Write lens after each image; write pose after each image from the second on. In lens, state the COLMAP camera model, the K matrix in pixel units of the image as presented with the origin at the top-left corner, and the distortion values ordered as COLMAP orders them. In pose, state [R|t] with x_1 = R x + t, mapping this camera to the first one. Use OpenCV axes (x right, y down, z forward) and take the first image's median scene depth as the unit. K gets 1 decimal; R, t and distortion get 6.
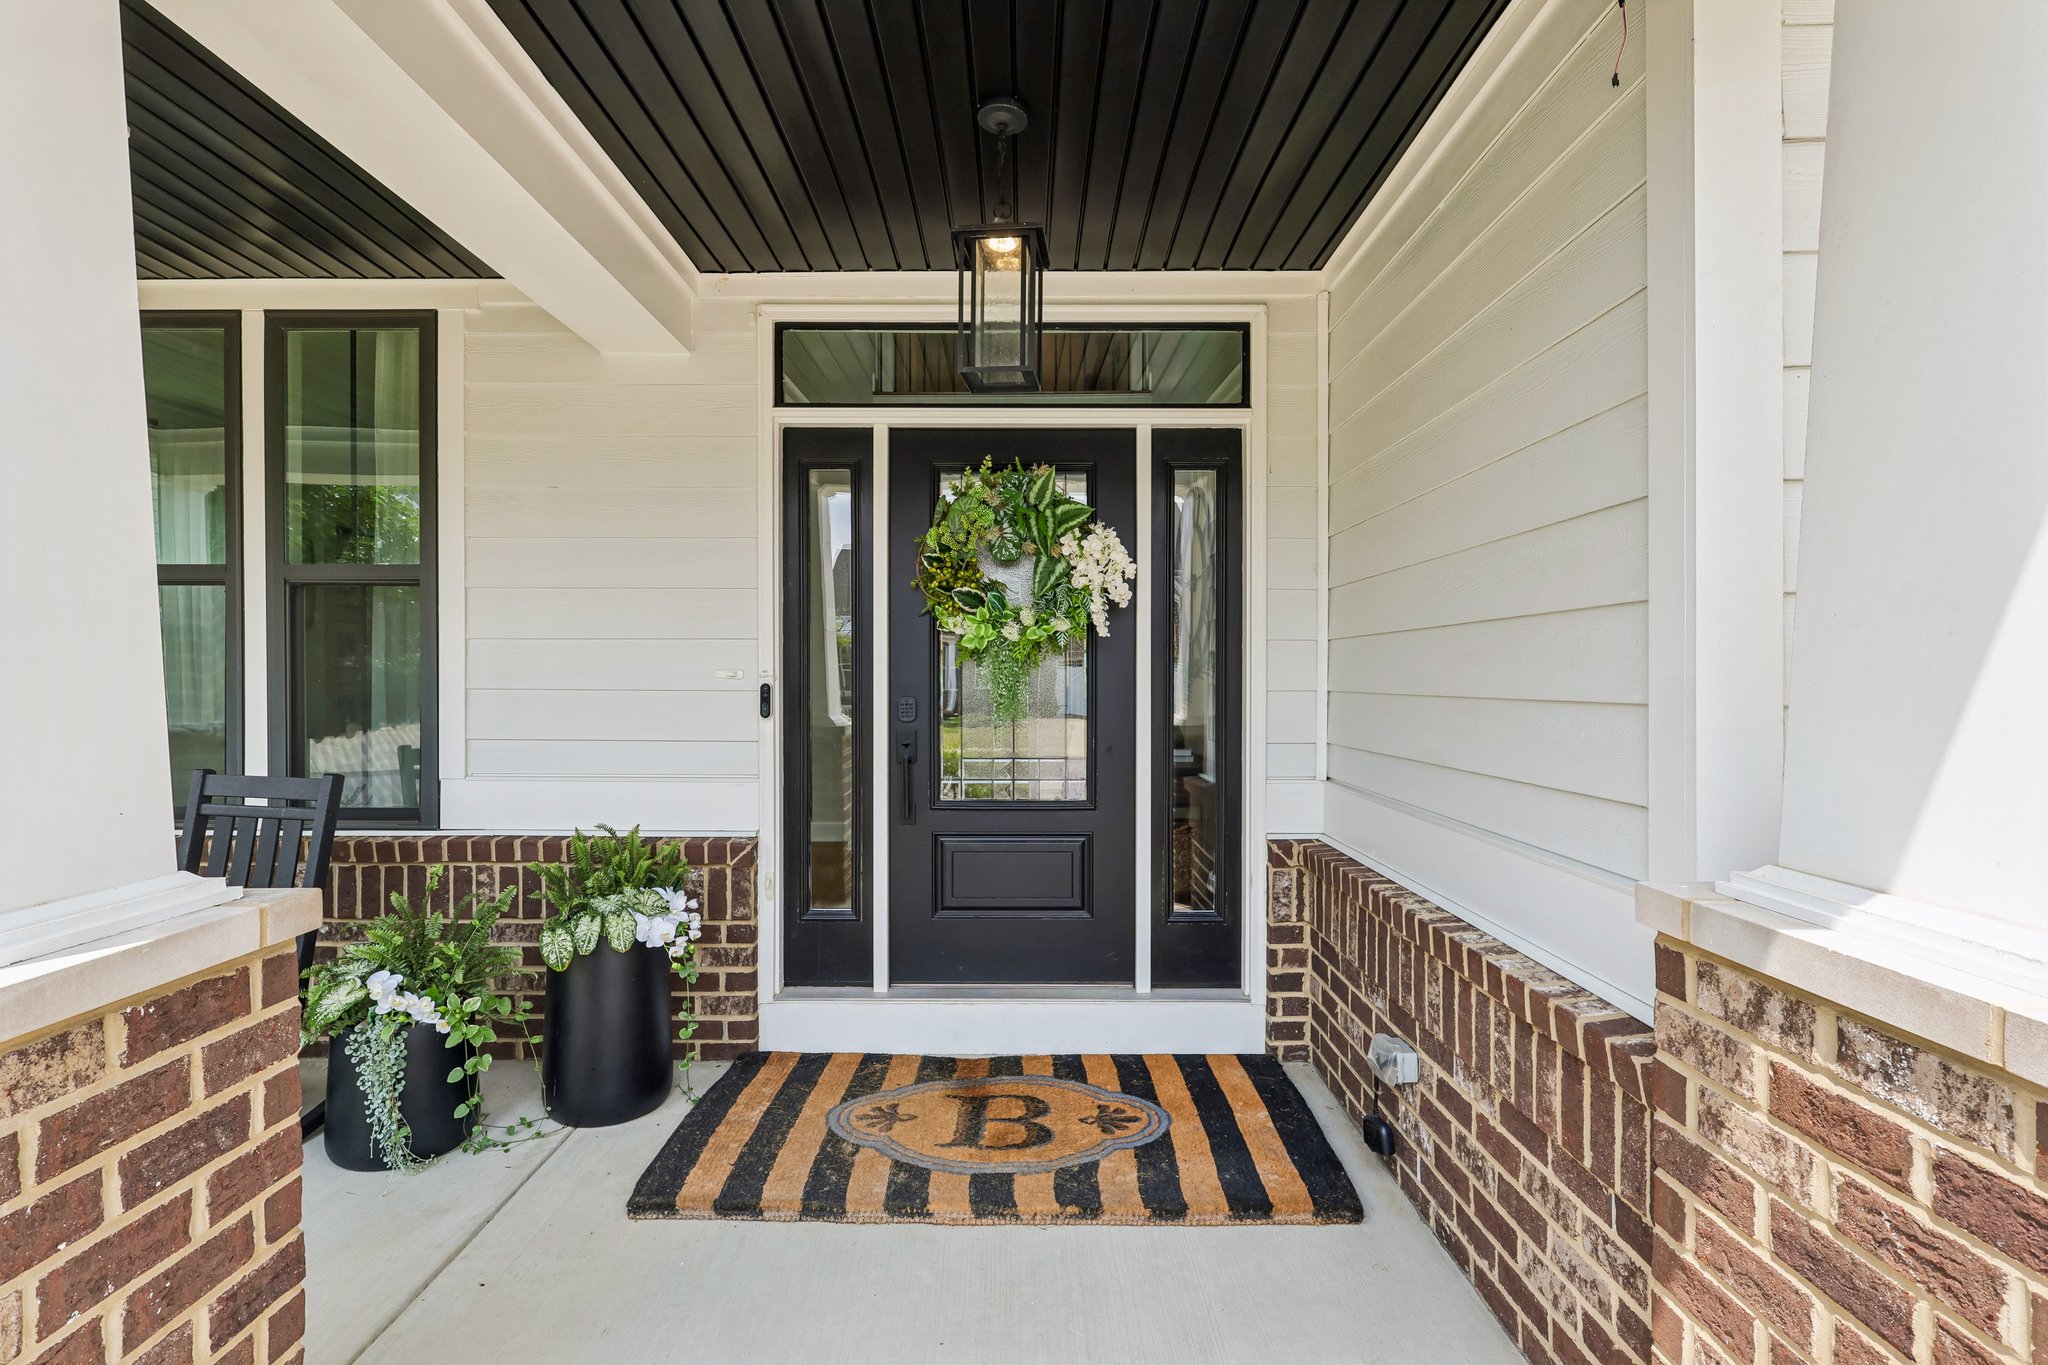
lens RADIAL K [[953.0, 0, 1016.4], [0, 953.0, 677.8], [0, 0, 1]] dist [-0.003873, 0.000120]
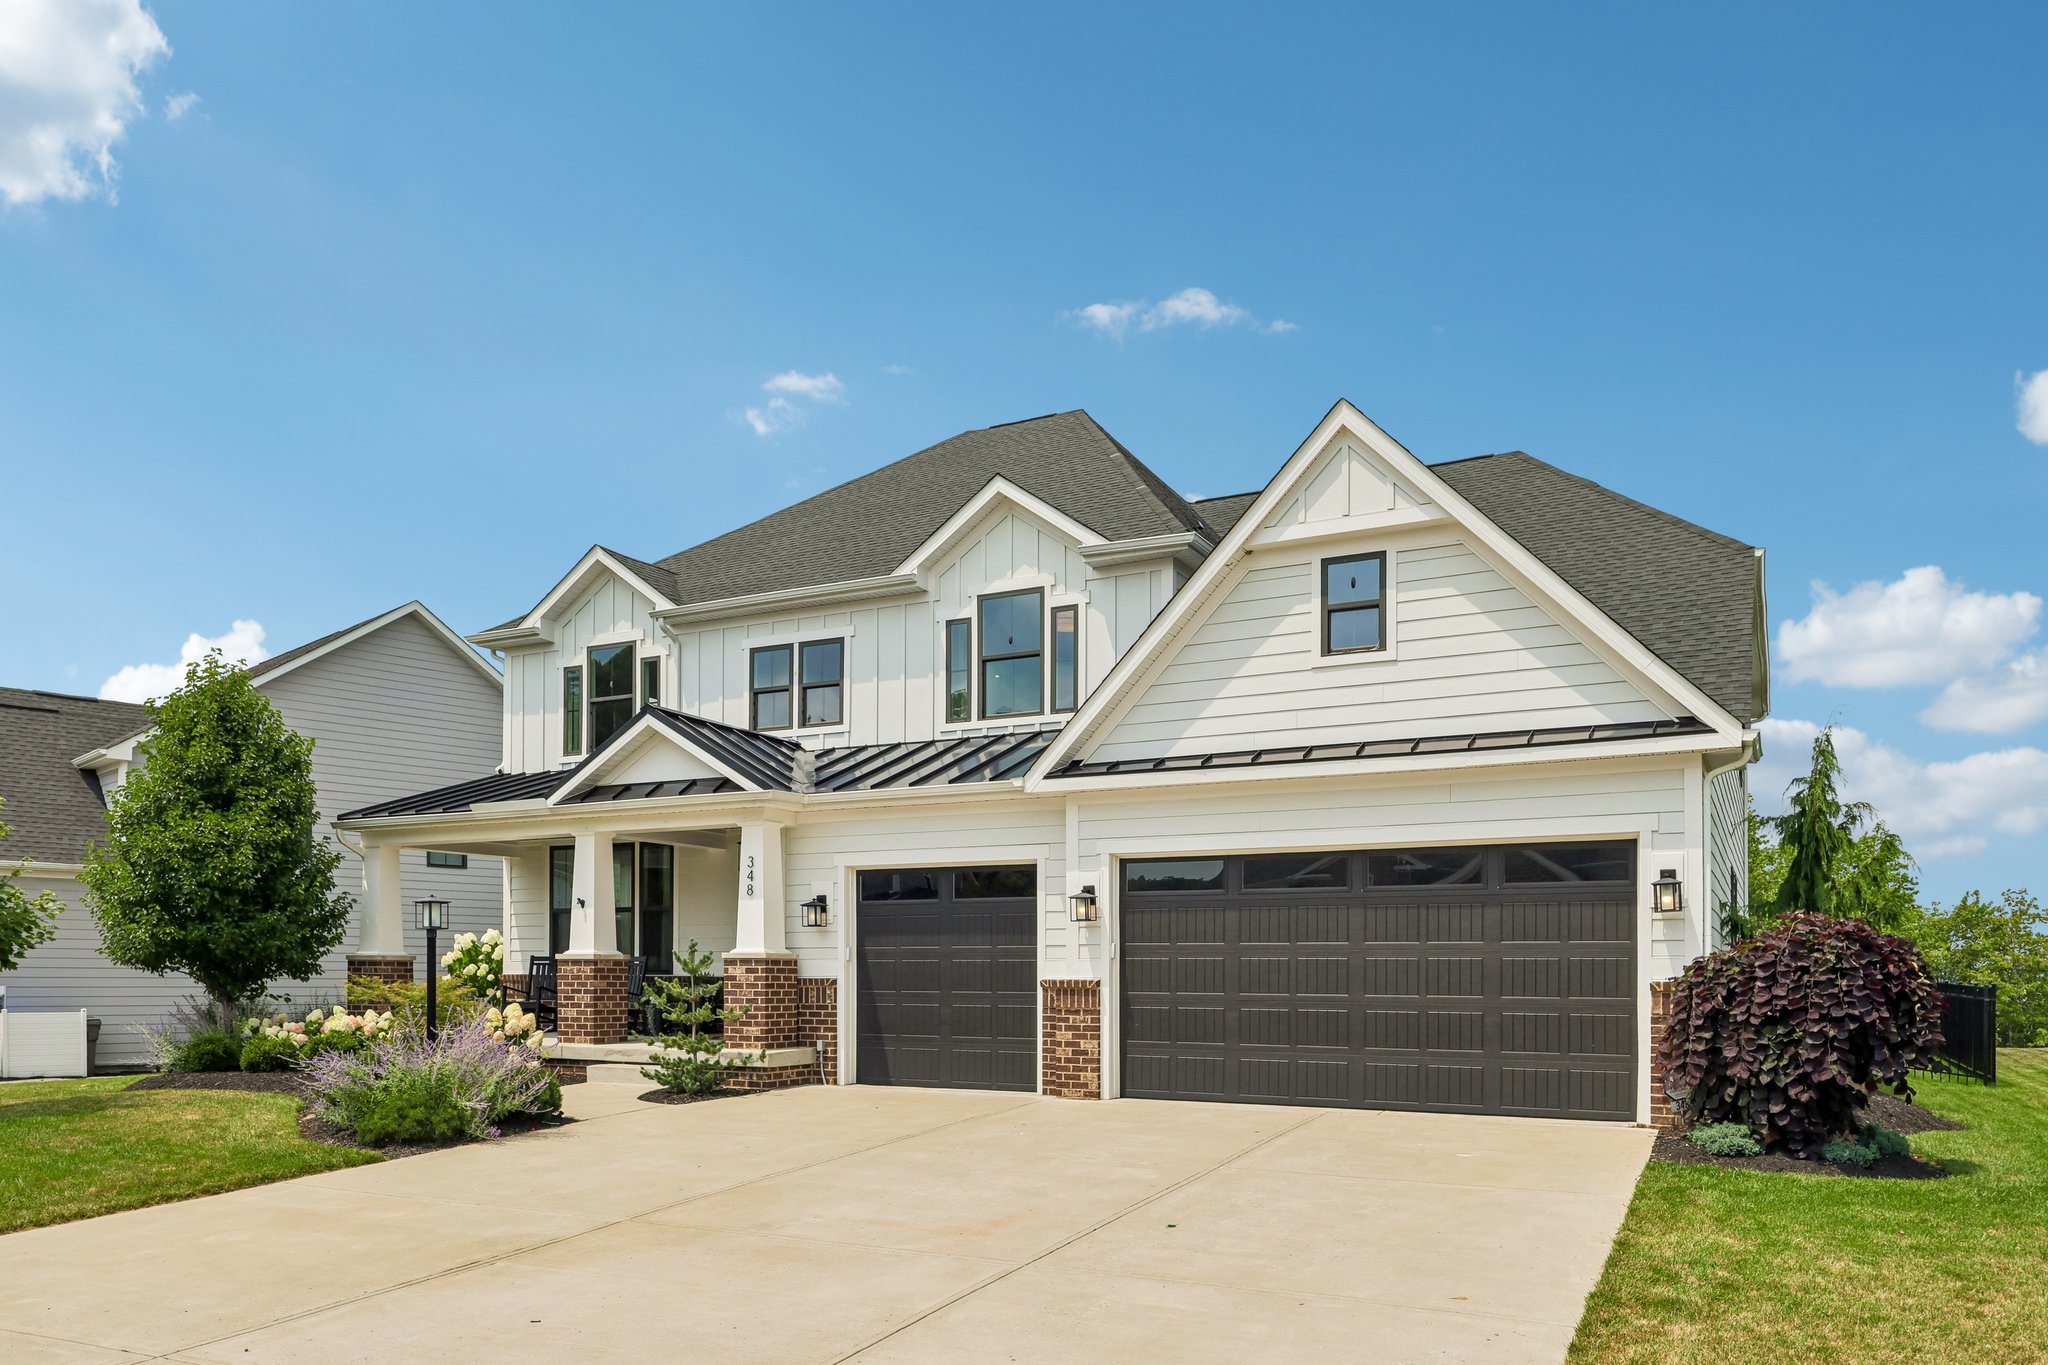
lens RADIAL K [[1406.9, 0, 1022.4], [0, 1406.9, 981.5], [0, 0, 1]] dist [-0.046162, -0.000722]
pose [[0.898764, 0.006680, -0.438381, 3.257693], [-0.007878, 0.999969, -0.000915, 0.185787], [0.438361, 0.004276, 0.898789, -3.589875]]
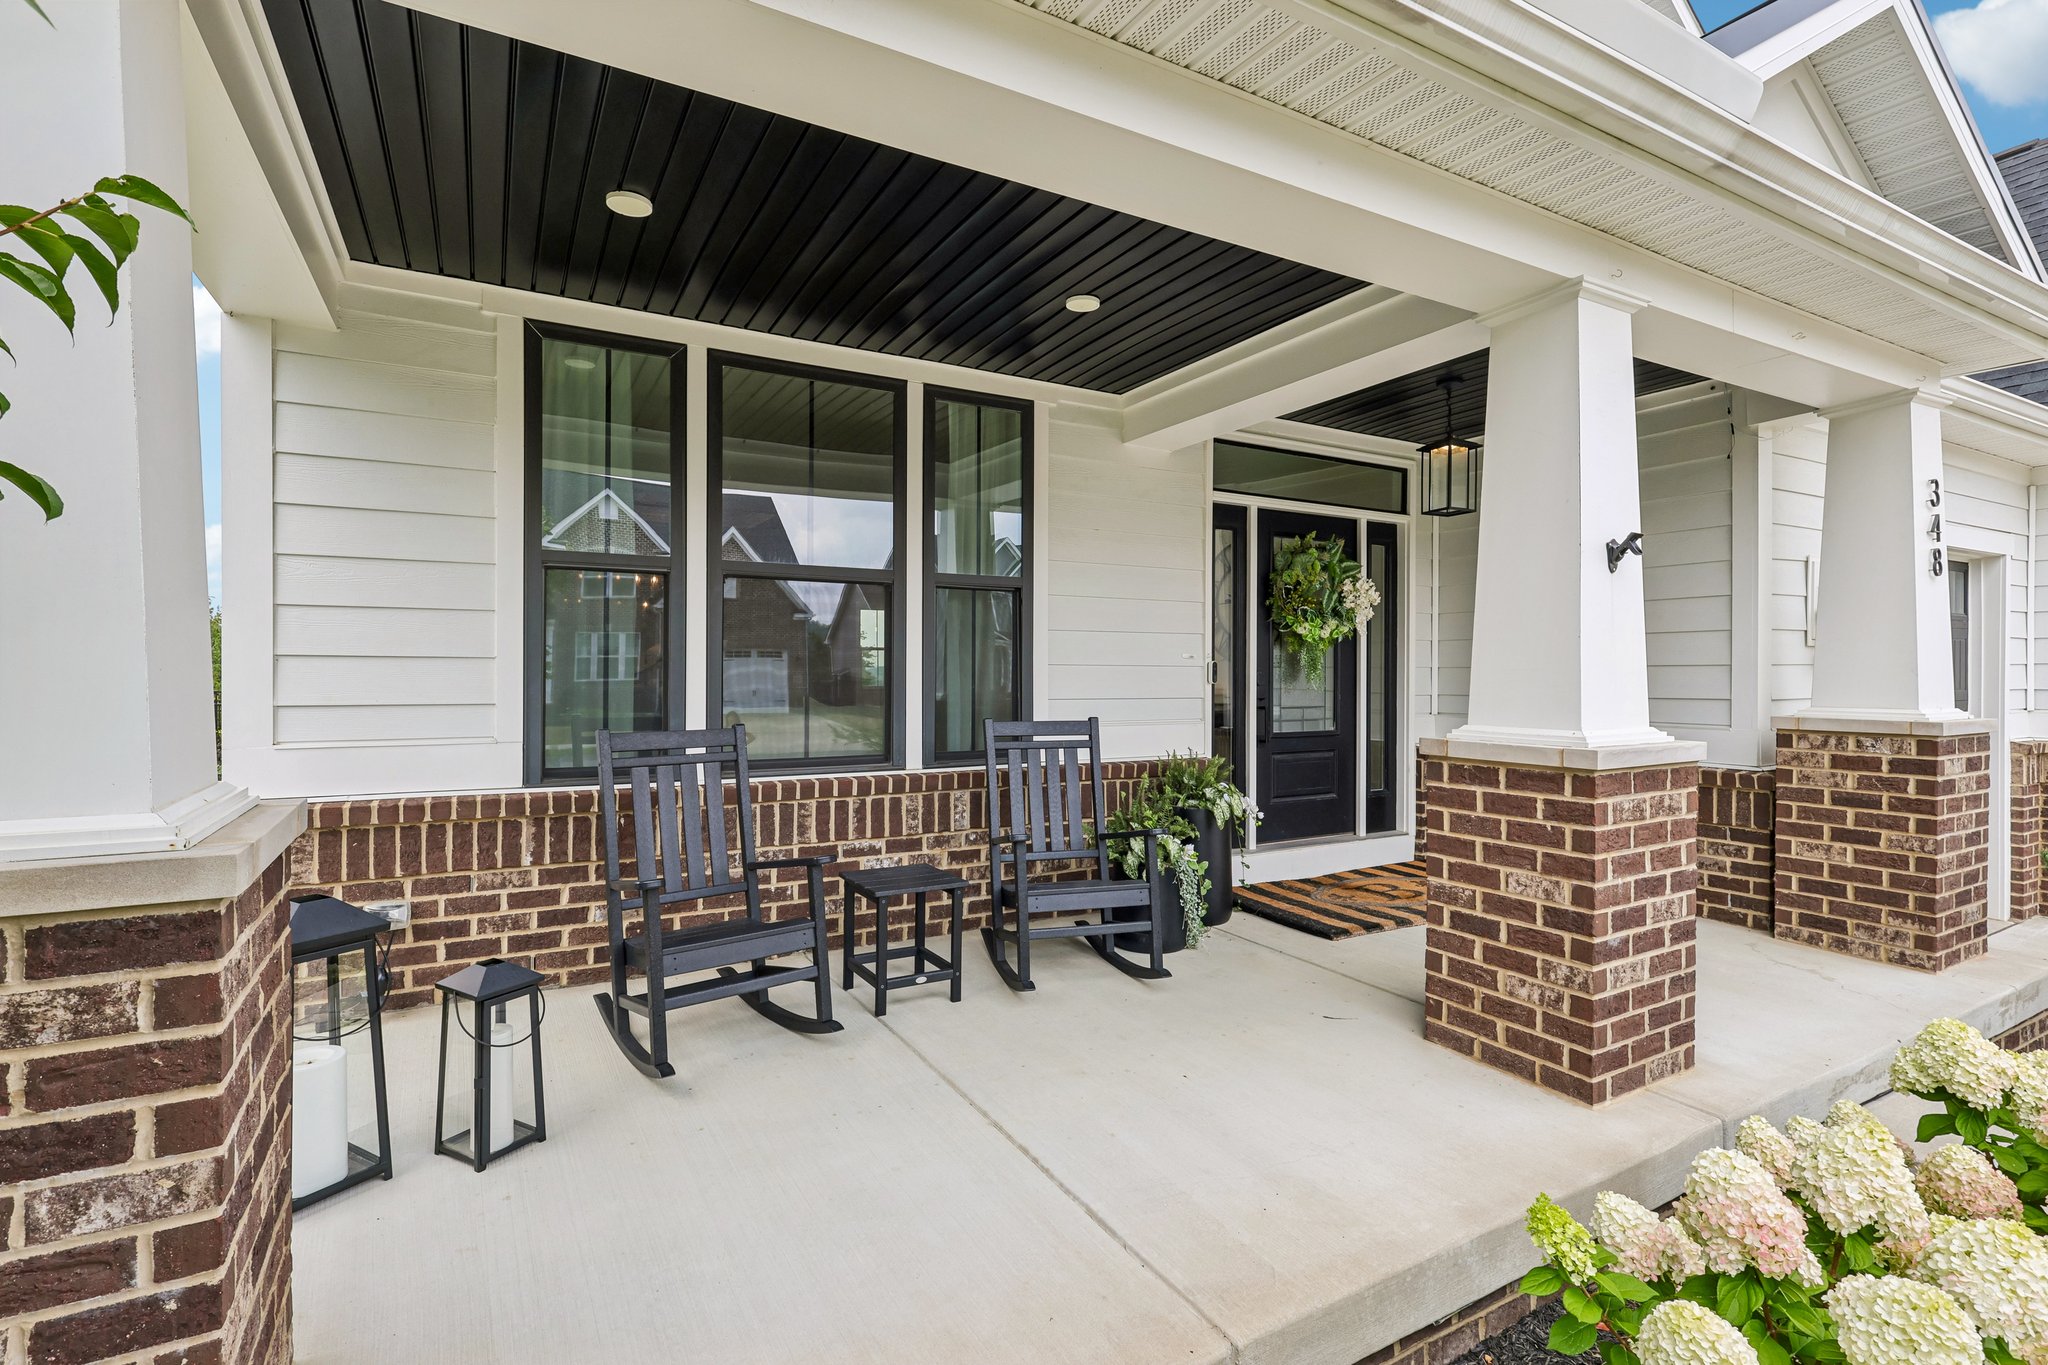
lens RADIAL K [[953.0, 0, 1016.4], [0, 953.0, 677.8], [0, 0, 1]] dist [-0.003873, 0.000120]
pose [[0.870510, -0.003854, 0.492135, -1.362431], [0.002593, 0.999991, 0.003245, 0.027080], [-0.492143, -0.001549, 0.870513, -0.245640]]
